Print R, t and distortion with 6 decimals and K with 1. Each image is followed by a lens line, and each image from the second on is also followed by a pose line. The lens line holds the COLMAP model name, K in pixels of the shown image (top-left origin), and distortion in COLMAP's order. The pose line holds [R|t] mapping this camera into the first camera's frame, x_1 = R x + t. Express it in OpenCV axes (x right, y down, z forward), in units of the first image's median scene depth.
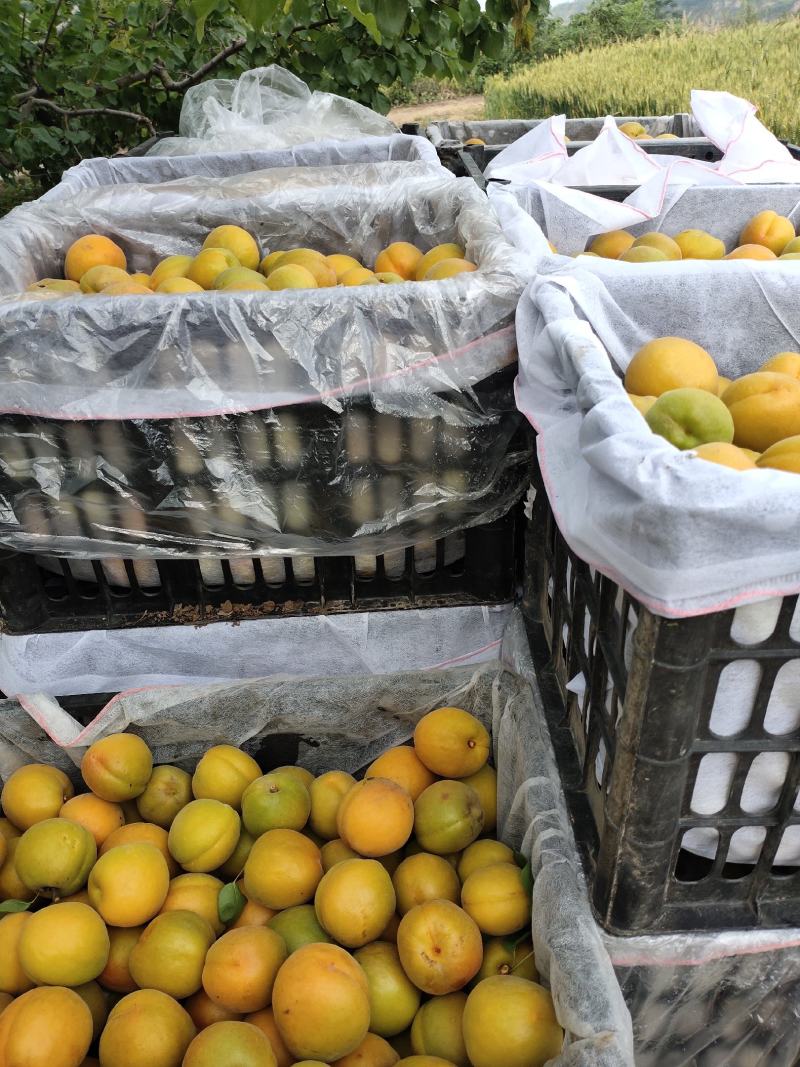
lens RADIAL K [[804.6, 0, 435.2], [0, 804.6, 531.3], [0, 0, 1]] dist [-0.000821, -0.068877]
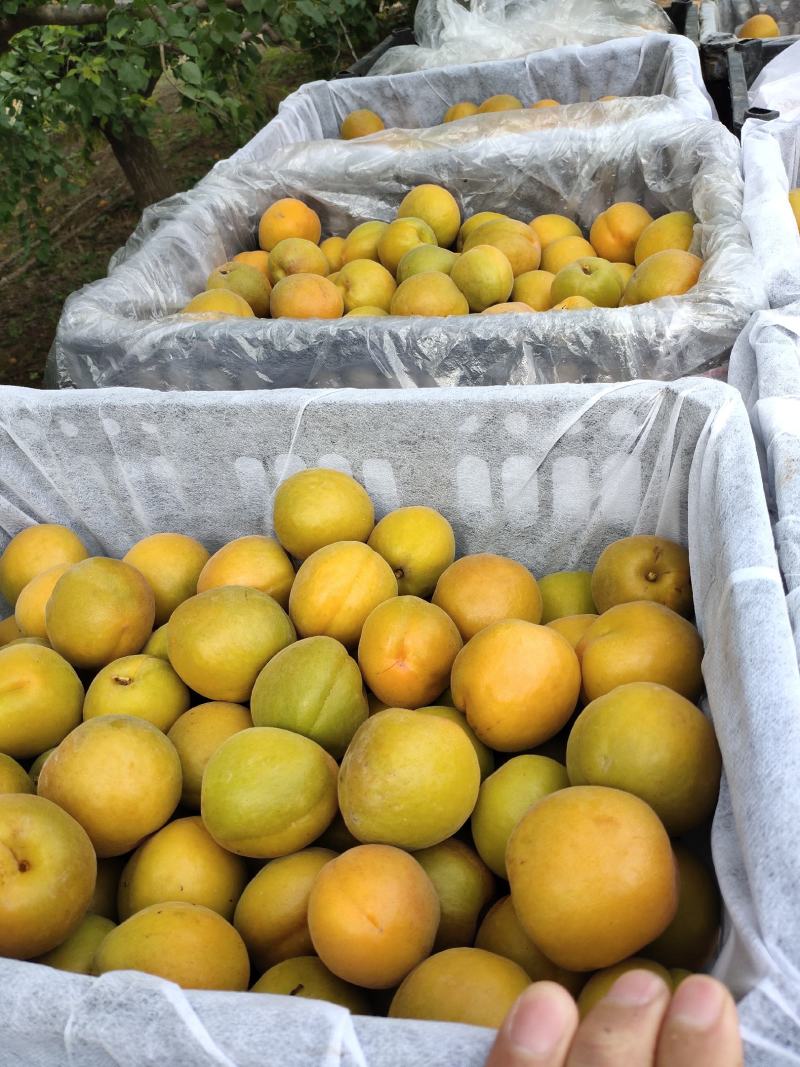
lens RADIAL K [[804.6, 0, 435.2], [0, 804.6, 531.3], [0, 0, 1]] dist [-0.000821, -0.068877]
pose [[0.948243, 0.118024, -0.294798, 0.057005], [-0.067398, 0.982015, 0.176361, -0.159235], [0.310311, -0.147364, 0.939144, 0.108680]]
